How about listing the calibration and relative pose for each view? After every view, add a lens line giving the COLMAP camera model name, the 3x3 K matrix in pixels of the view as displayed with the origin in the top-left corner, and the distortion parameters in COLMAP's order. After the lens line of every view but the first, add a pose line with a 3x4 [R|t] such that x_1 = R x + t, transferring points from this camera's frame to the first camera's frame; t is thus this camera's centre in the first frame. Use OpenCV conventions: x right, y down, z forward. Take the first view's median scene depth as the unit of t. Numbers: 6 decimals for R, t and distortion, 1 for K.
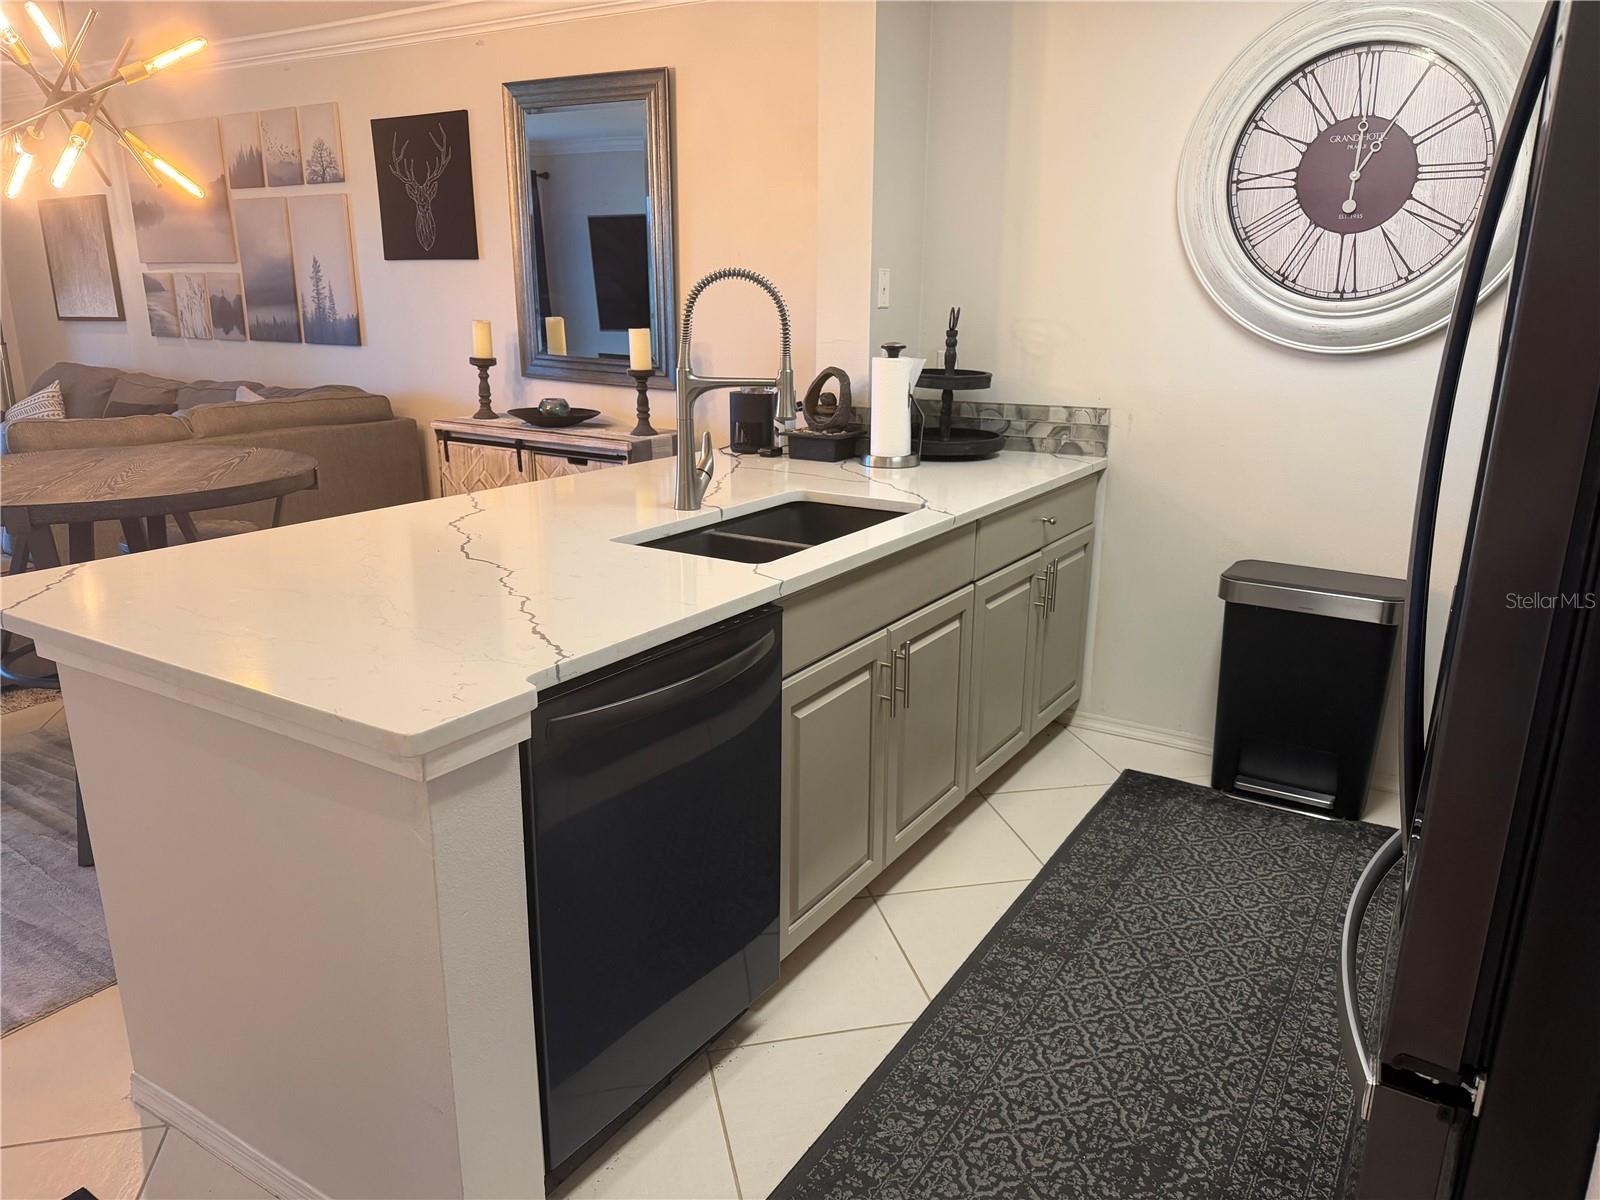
lens RADIAL K [[1129.2, 0, 796.5], [0, 1129.2, 612.4], [0, 0, 1]] dist [0.038580, -0.052581]
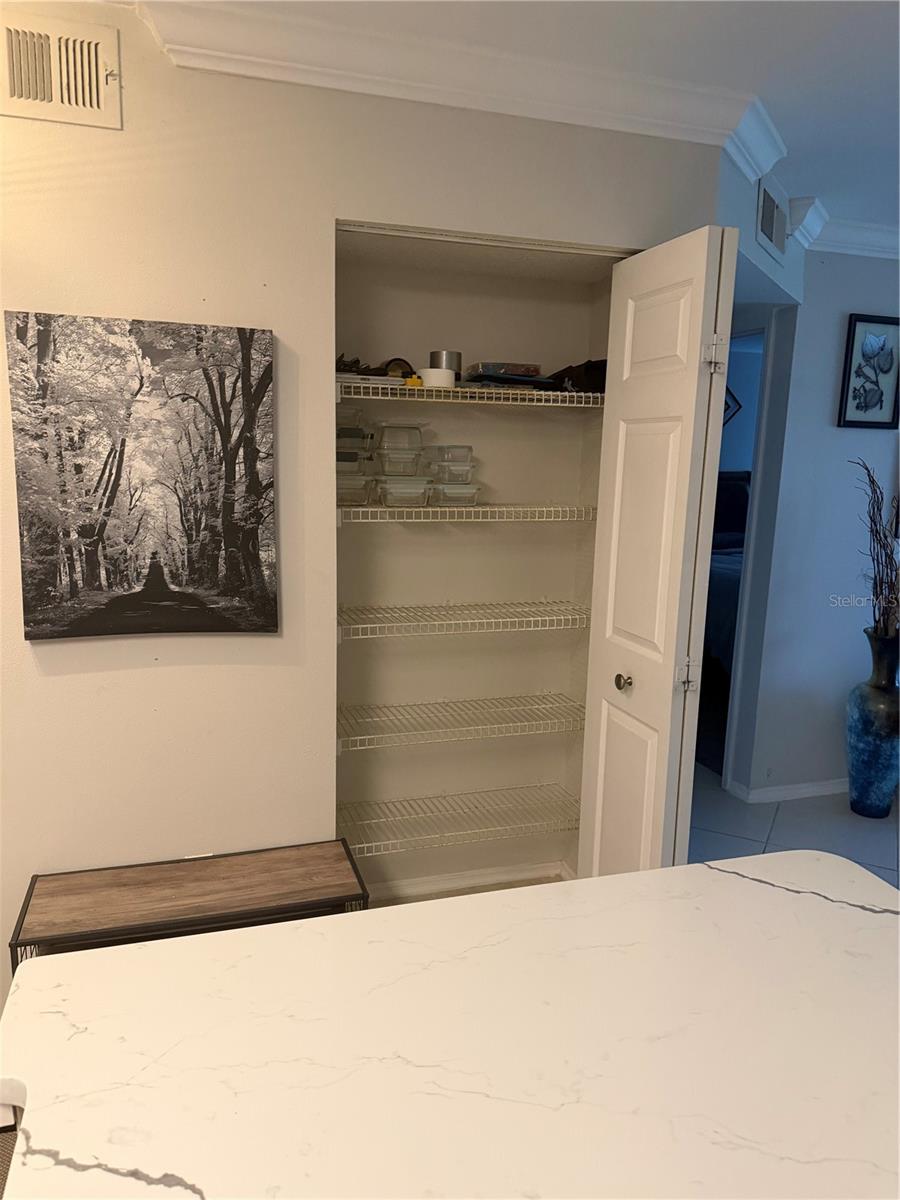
lens RADIAL K [[846.9, 0, 428.6], [0, 846.9, 612.6], [0, 0, 1]] dist [0.038580, -0.052581]
pose [[-0.662880, 0.116135, -0.739664, -0.019478], [-0.230940, 0.908016, 0.349535, -0.213534], [0.712219, 0.402517, -0.575086, 0.632636]]
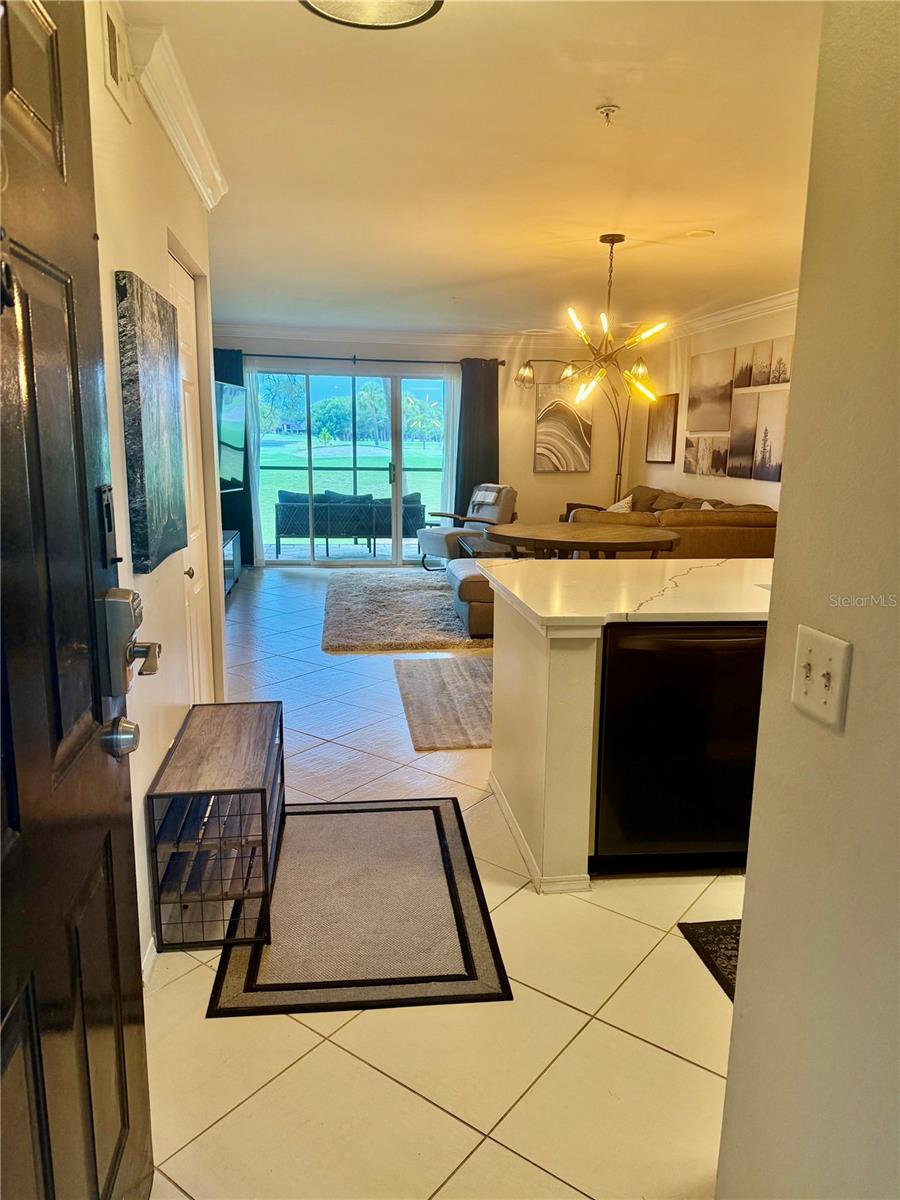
lens RADIAL K [[846.9, 0, 457.7], [0, 846.9, 608.8], [0, 0, 1]] dist [0.038580, -0.052581]
pose [[0.652774, 0.153182, -0.741904, 0.382025], [-0.218846, 0.975719, 0.008903, 0.046901], [0.725253, 0.156551, 0.670447, -0.169871]]
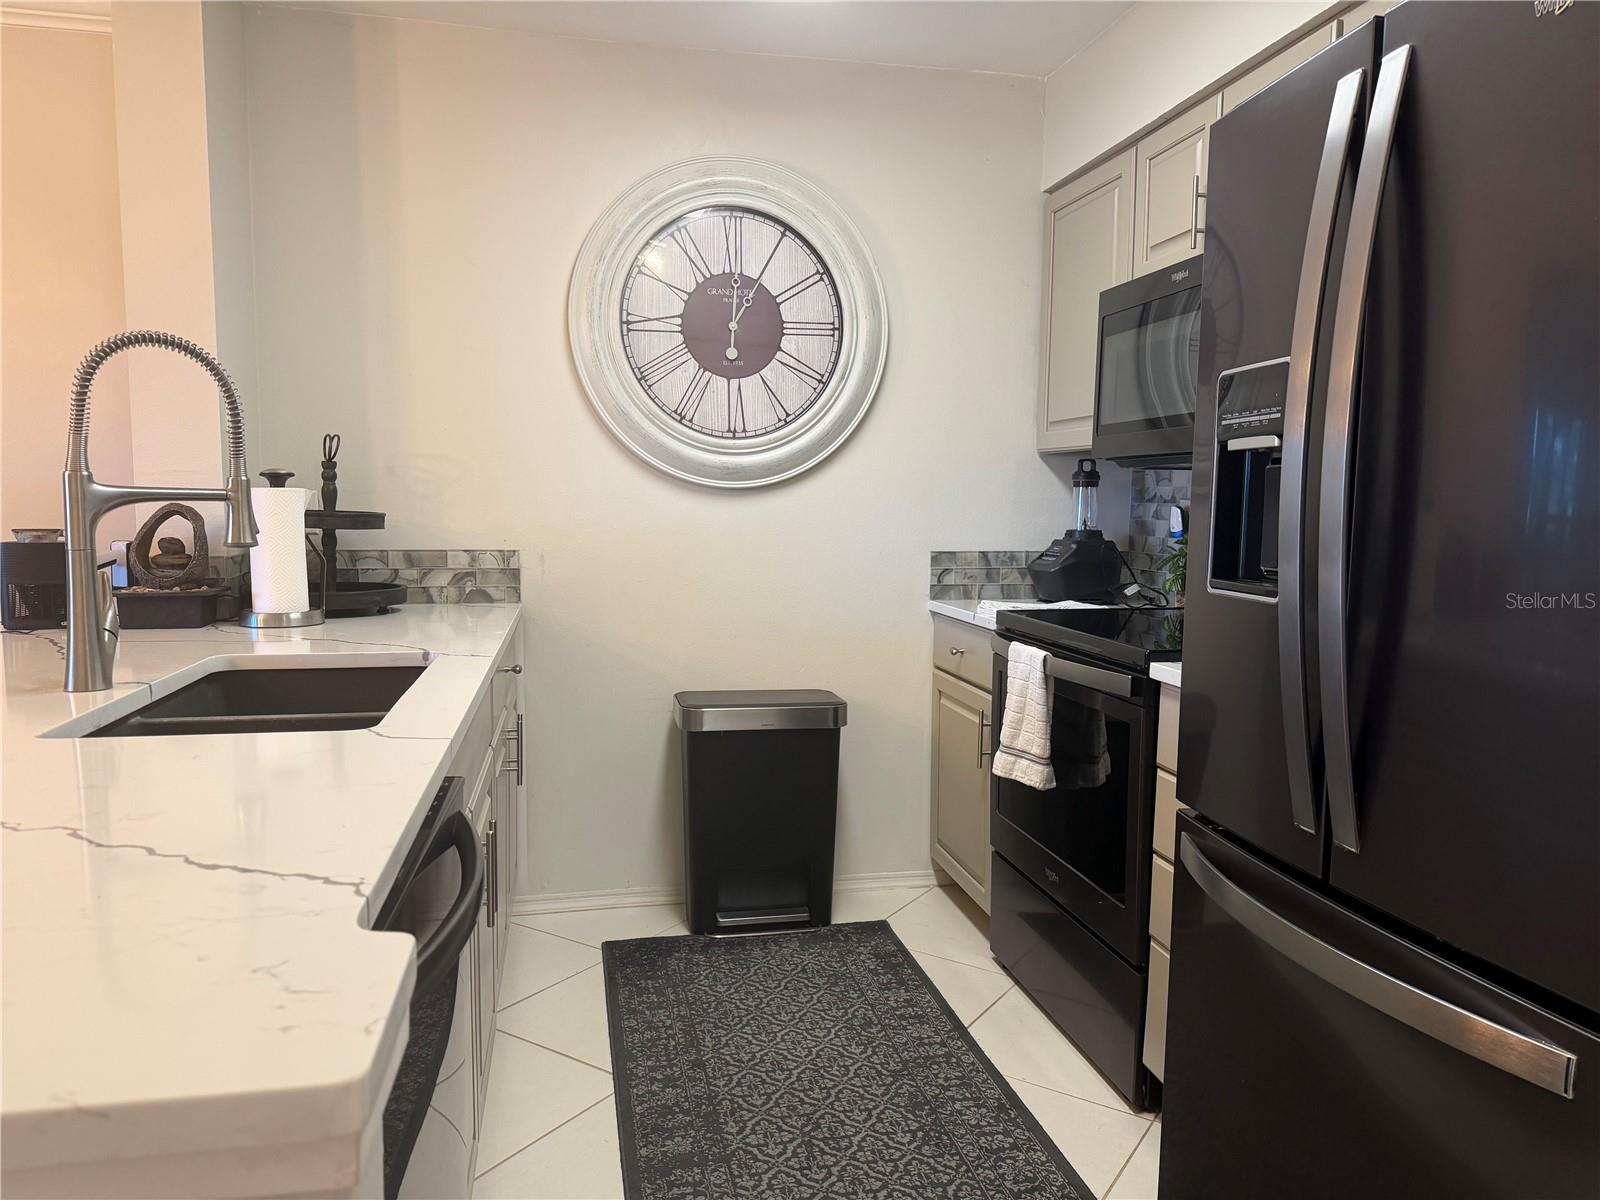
lens RADIAL K [[1129.2, 0, 806.6], [0, 1129.2, 620.9], [0, 0, 1]] dist [0.038580, -0.052581]
pose [[0.716904, -0.067592, 0.693888, -0.203045], [0.182050, 0.978907, -0.092733, 0.002854], [-0.672983, 0.192803, 0.714087, 0.215365]]
